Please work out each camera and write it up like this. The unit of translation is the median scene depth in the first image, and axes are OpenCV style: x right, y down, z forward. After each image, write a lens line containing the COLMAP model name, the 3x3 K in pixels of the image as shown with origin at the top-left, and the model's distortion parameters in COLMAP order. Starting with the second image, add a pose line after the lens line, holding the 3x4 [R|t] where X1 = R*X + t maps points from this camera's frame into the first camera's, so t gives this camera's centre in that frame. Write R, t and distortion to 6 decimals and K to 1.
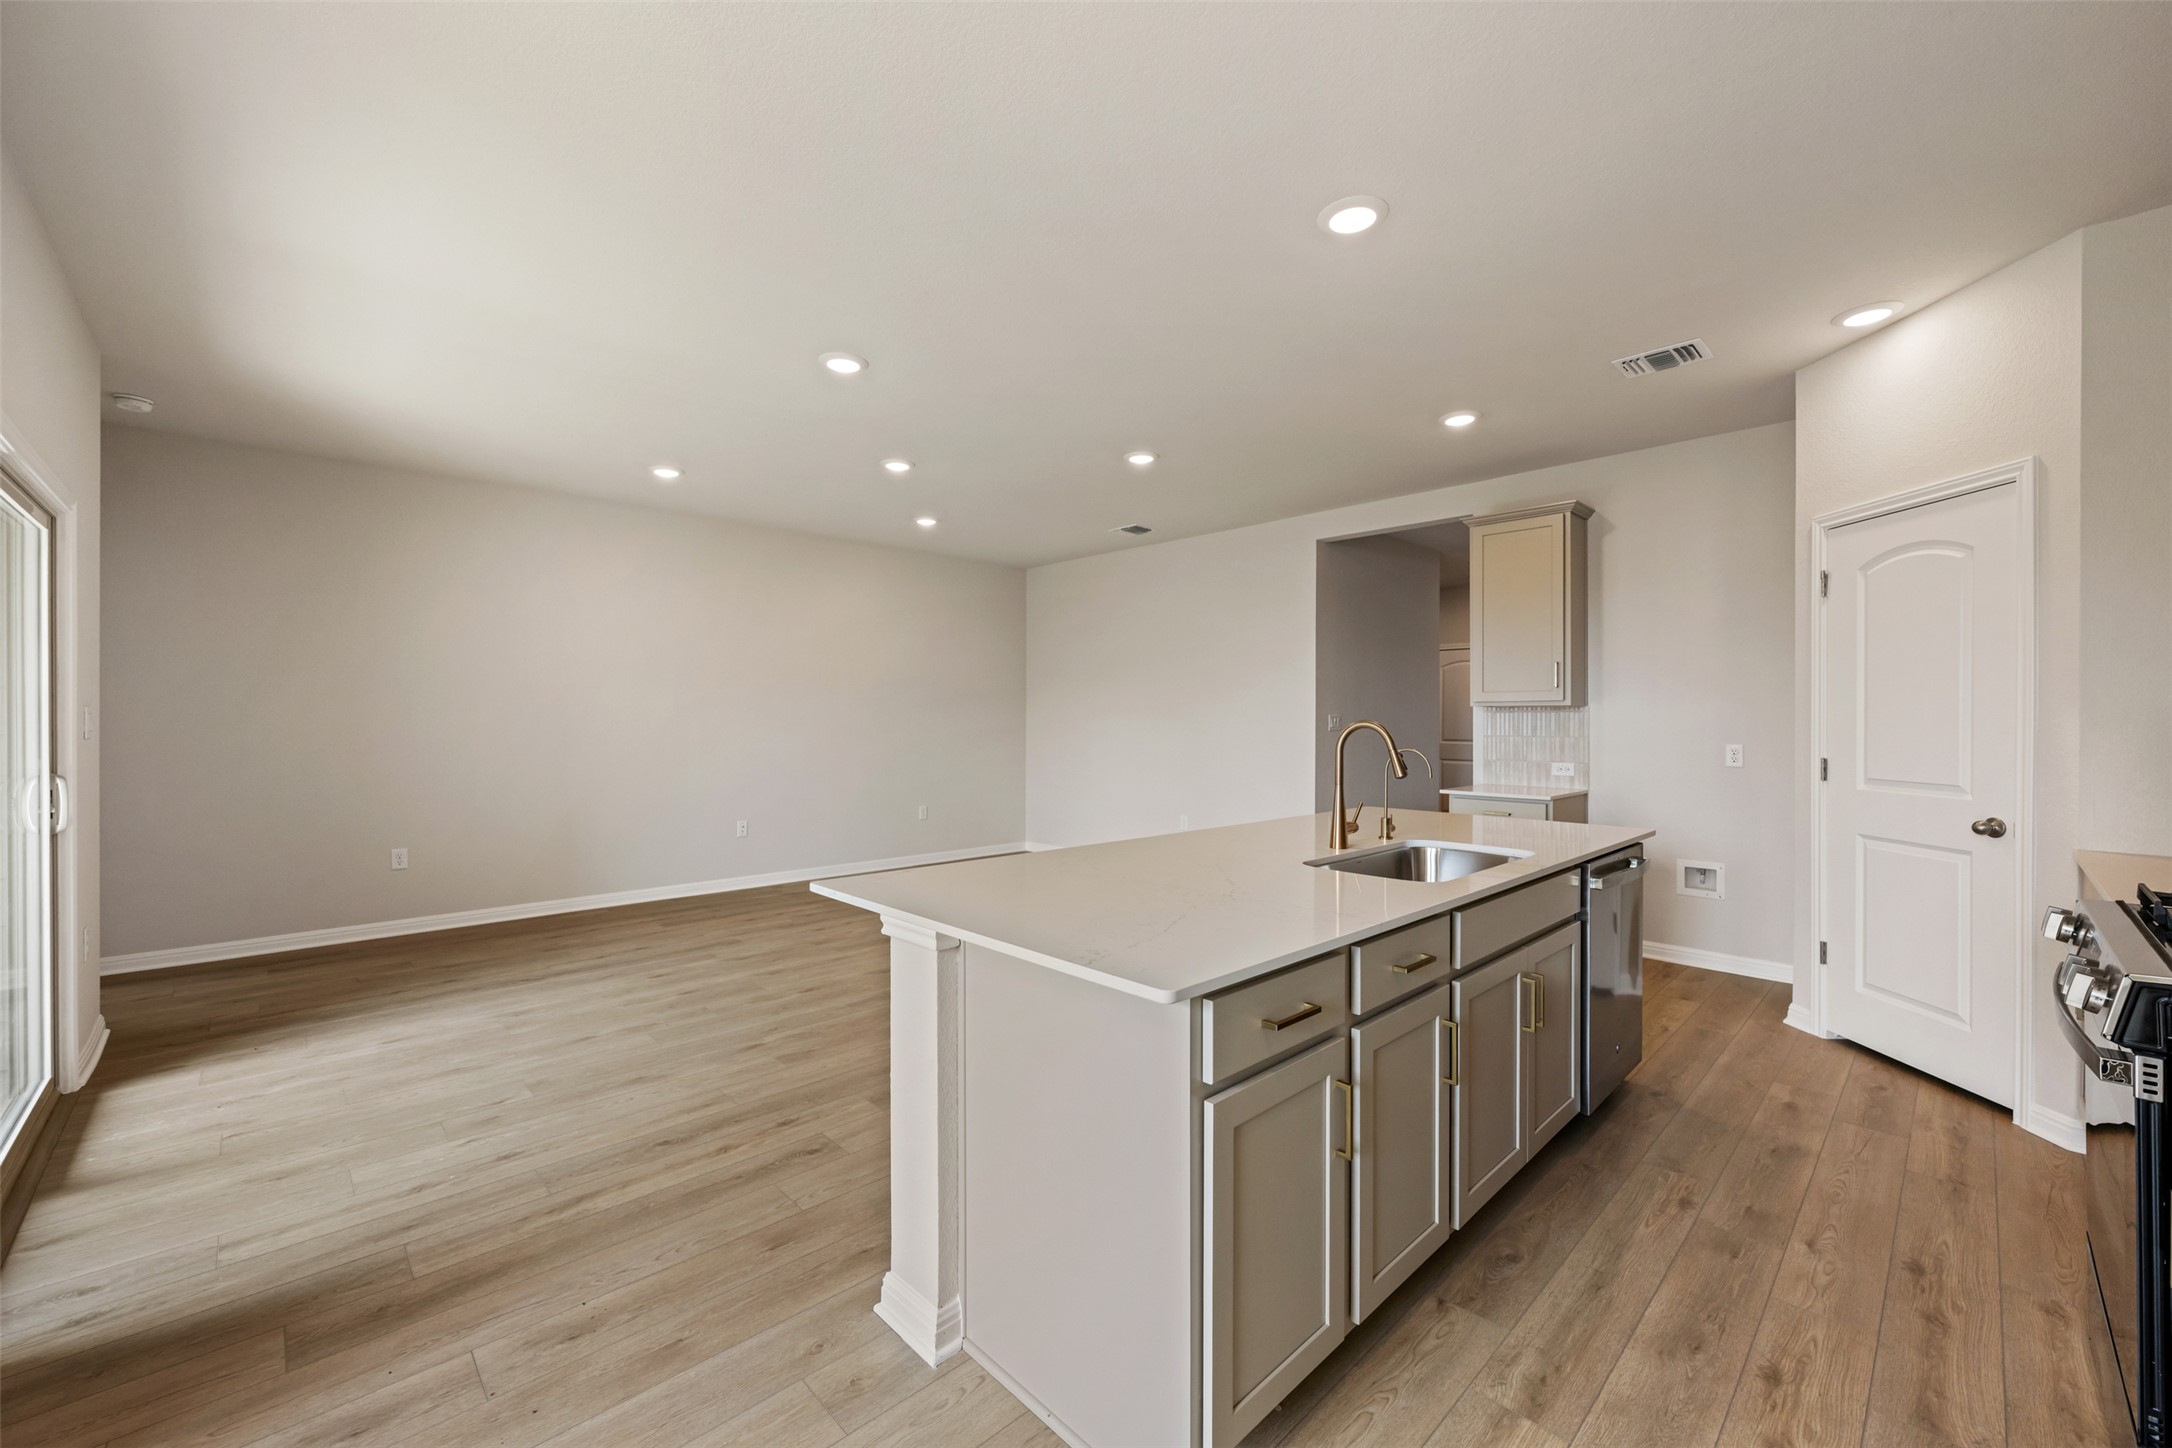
lens RADIAL K [[858.7, 0, 1069.7], [0, 858.7, 722.9], [0, 0, 1]] dist [-0.000096, 0.000034]
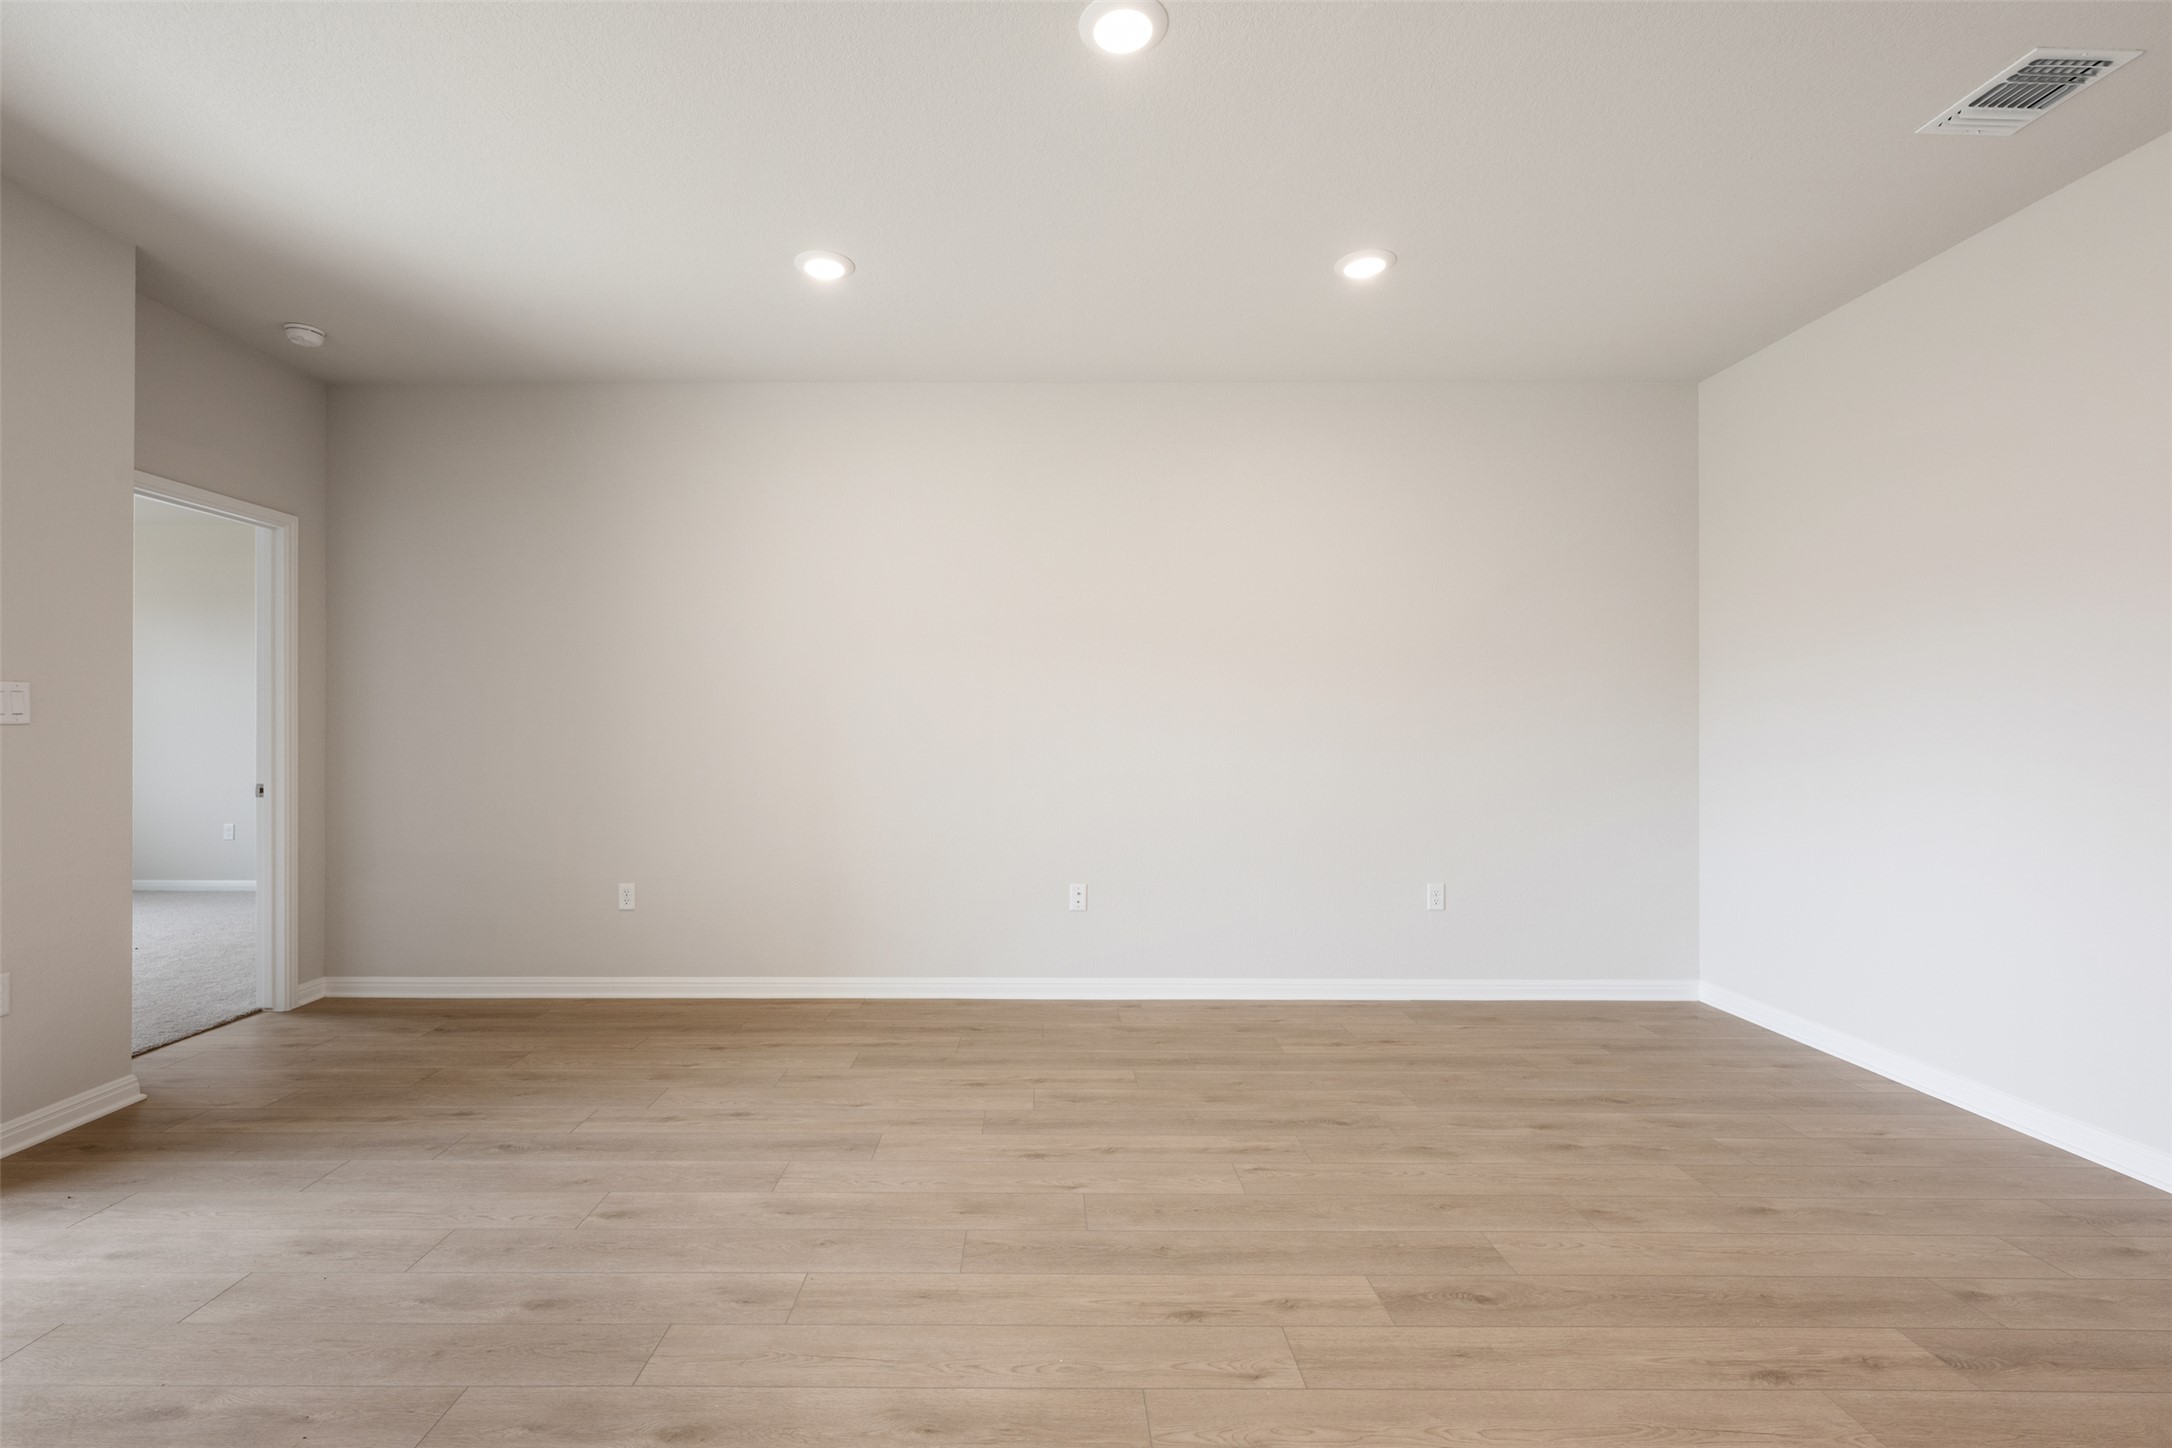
lens RADIAL K [[957.1, 0, 1035.3], [0, 957.1, 708.0], [0, 0, 1]] dist [0.003507, 0.000233]
pose [[0.722689, -0.018351, -0.690930, 0.085950], [-0.002267, 0.999579, -0.028920, 0.020176], [0.691170, 0.022467, 0.722343, 0.810426]]
